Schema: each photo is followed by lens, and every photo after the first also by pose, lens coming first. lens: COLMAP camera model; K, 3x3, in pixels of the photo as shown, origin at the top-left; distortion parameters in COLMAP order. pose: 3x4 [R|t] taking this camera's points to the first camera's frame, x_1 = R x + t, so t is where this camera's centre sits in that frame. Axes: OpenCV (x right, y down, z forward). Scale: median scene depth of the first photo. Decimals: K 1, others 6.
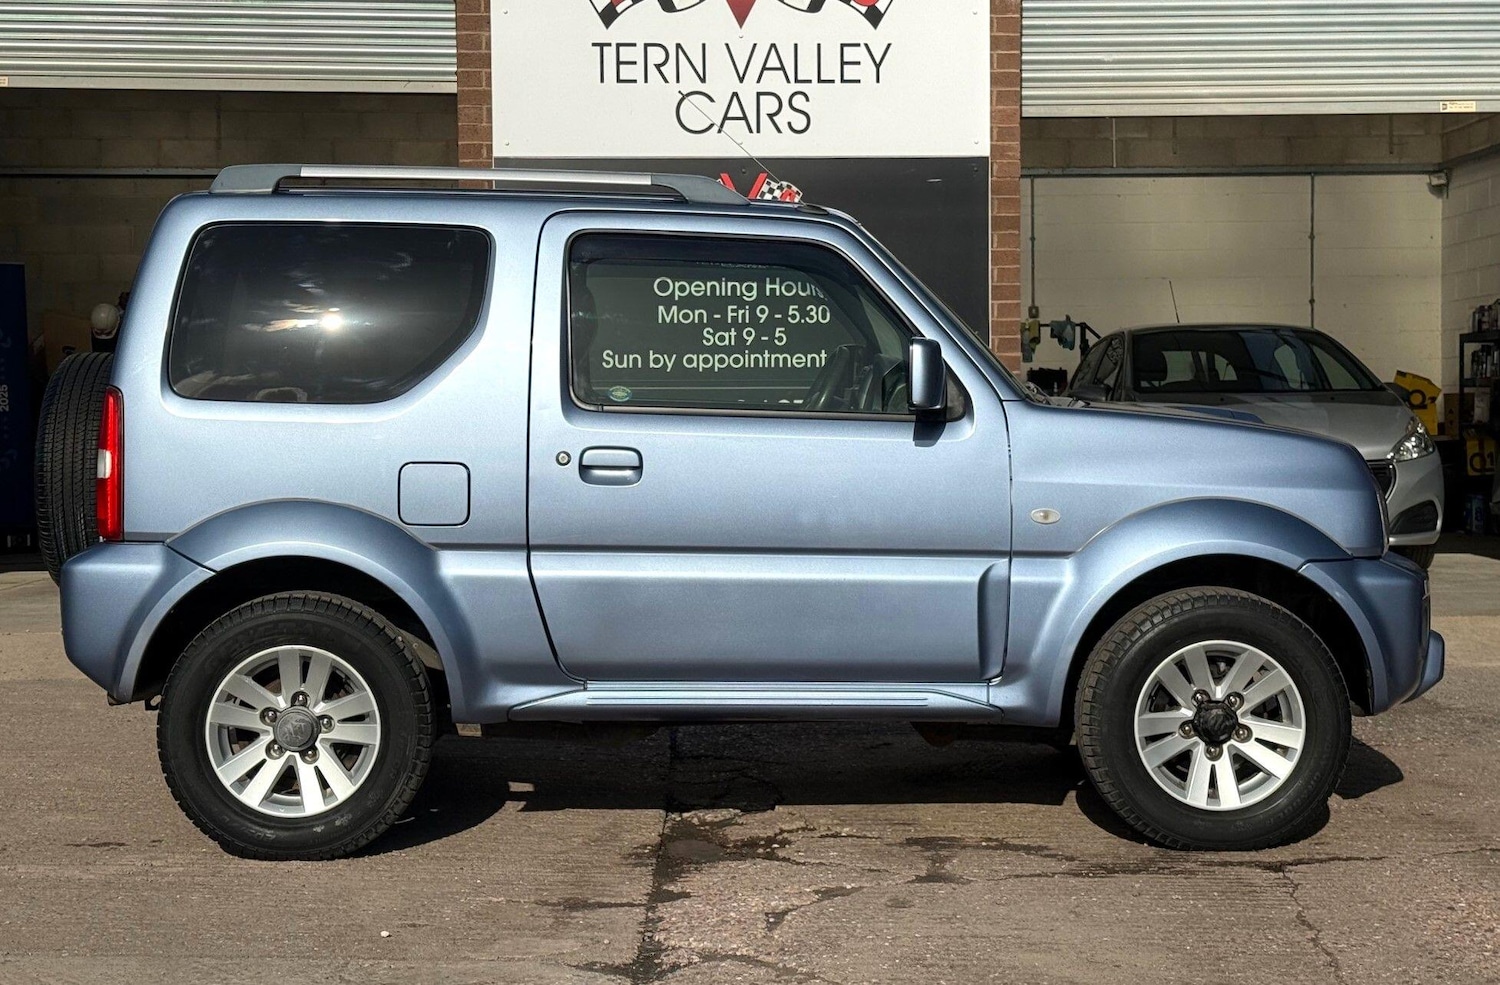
lens RADIAL K [[2212.0, 0, 724.4], [0, 2212.0, 444.5], [0, 0, 1]] dist [0.152941, 0.000000]
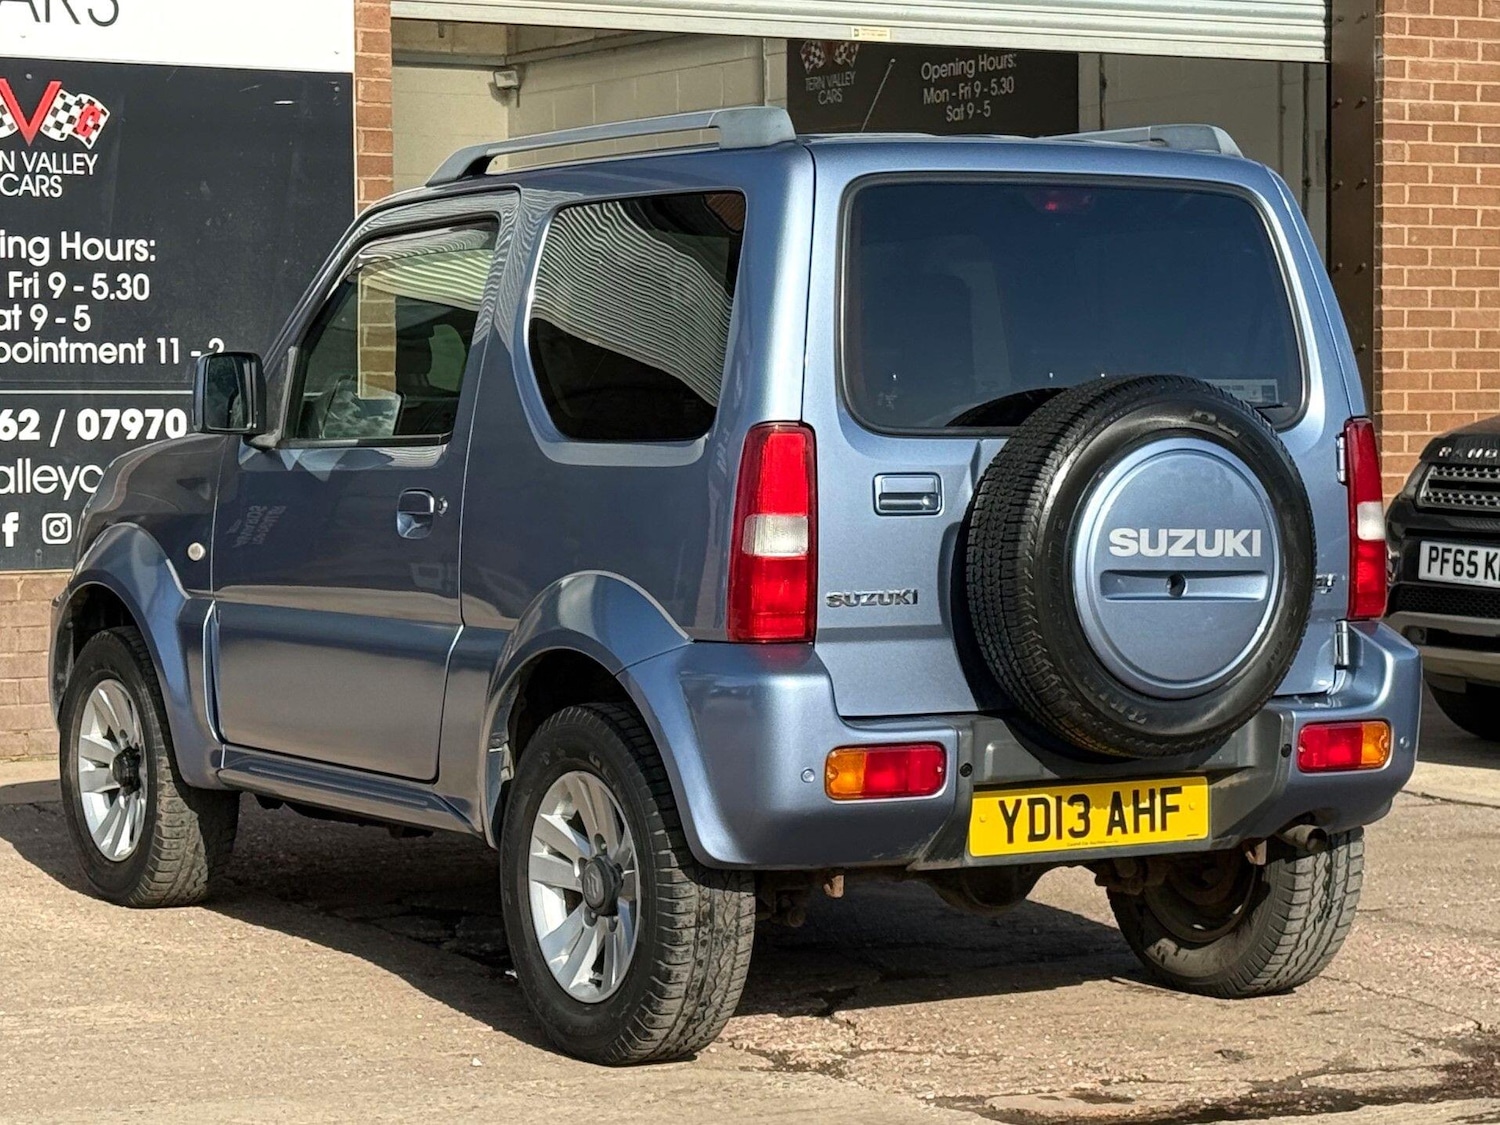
lens RADIAL K [[3817.8, 0, 773.9], [0, 3817.8, 540.0], [0, 0, 1]] dist [0.141831, 0.000000]
pose [[0.878637, -0.013877, 0.477289, -0.360178], [0.002848, 0.999712, 0.023824, -0.007173], [-0.477482, -0.019573, 0.878423, -0.163971]]
